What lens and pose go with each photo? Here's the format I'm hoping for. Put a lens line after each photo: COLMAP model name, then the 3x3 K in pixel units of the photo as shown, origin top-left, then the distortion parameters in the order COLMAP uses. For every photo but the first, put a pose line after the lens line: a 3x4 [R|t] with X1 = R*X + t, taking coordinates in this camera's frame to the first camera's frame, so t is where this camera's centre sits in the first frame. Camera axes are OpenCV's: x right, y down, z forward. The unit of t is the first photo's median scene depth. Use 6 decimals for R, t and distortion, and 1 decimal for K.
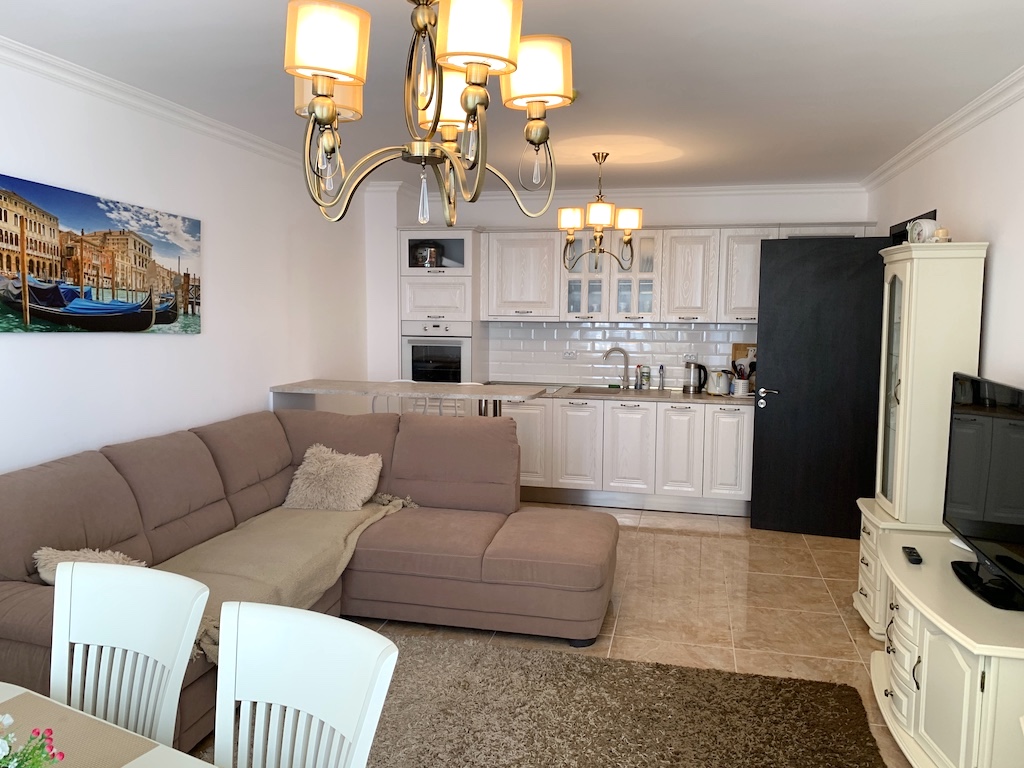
lens RADIAL K [[785.0, 0, 503.4], [0, 785.0, 376.3], [0, 0, 1]] dist [0.008587, -0.008050]
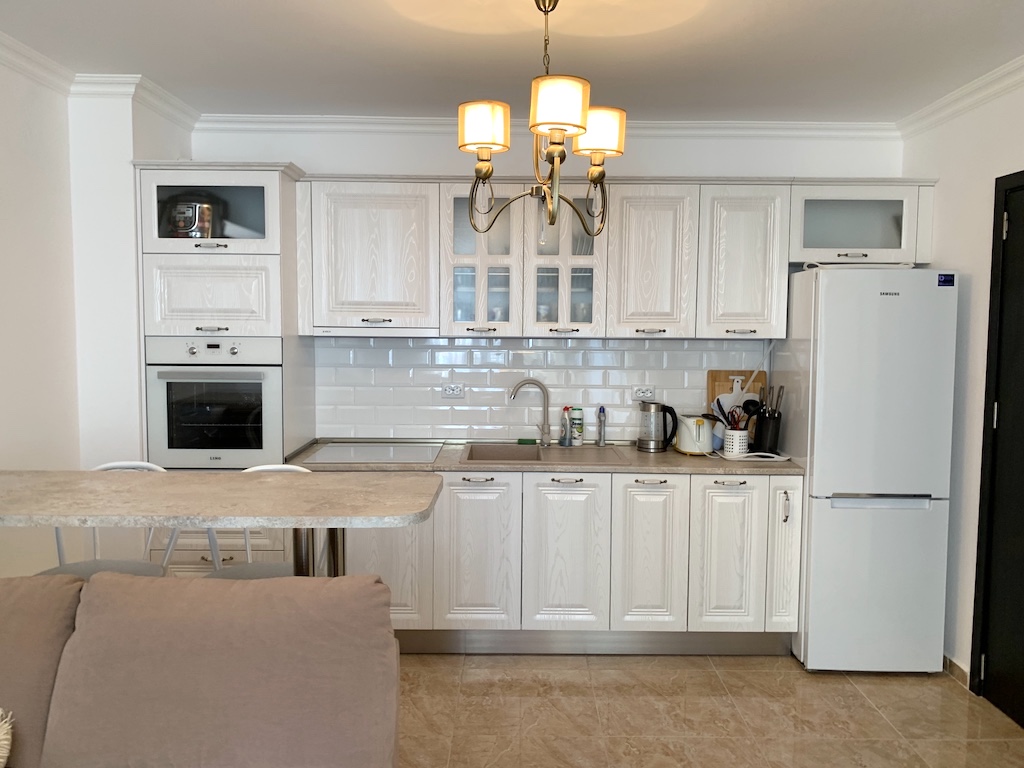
lens RADIAL K [[780.2, 0, 512.0], [0, 780.2, 384.0], [0, 0, 1]] dist [0.106478, -0.188898]
pose [[0.974090, -0.016395, 0.225564, -0.008694], [0.017875, 0.999830, -0.004522, -0.034245], [-0.225452, 0.008437, 0.974218, 0.460727]]
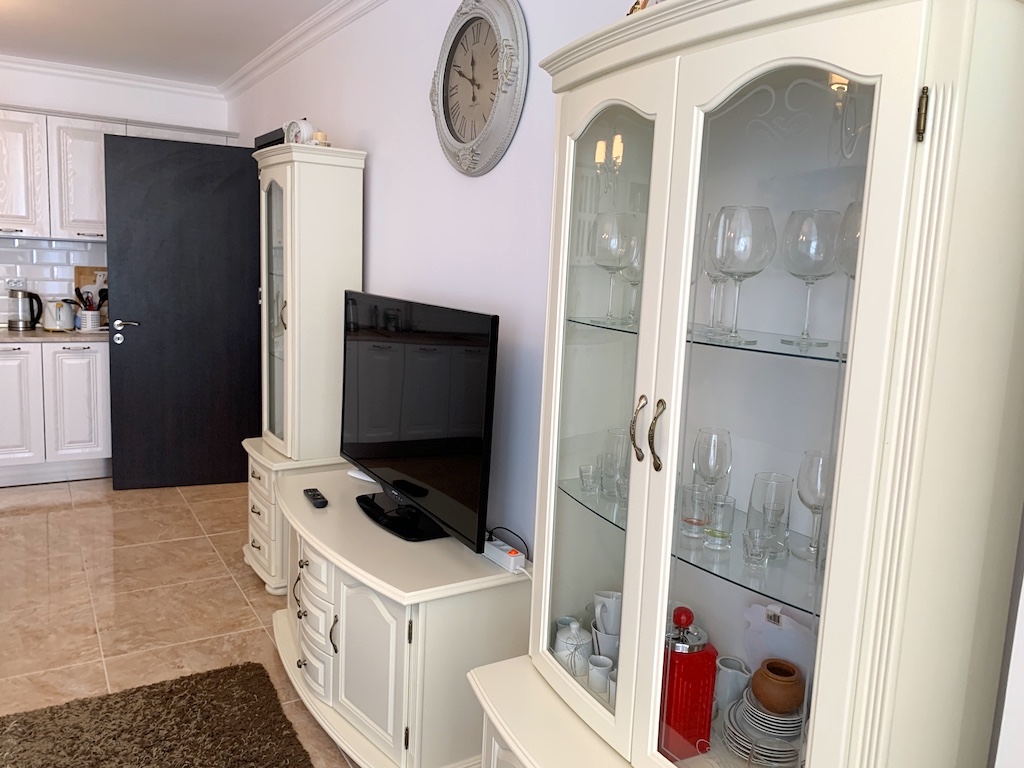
lens RADIAL K [[785.0, 0, 503.4], [0, 785.0, 376.3], [0, 0, 1]] dist [0.008587, -0.008050]
pose [[0.710770, -0.074634, 0.699454, 0.036875], [0.021219, 0.996178, 0.084733, 0.012540], [-0.703105, -0.045384, 0.709637, 0.131190]]
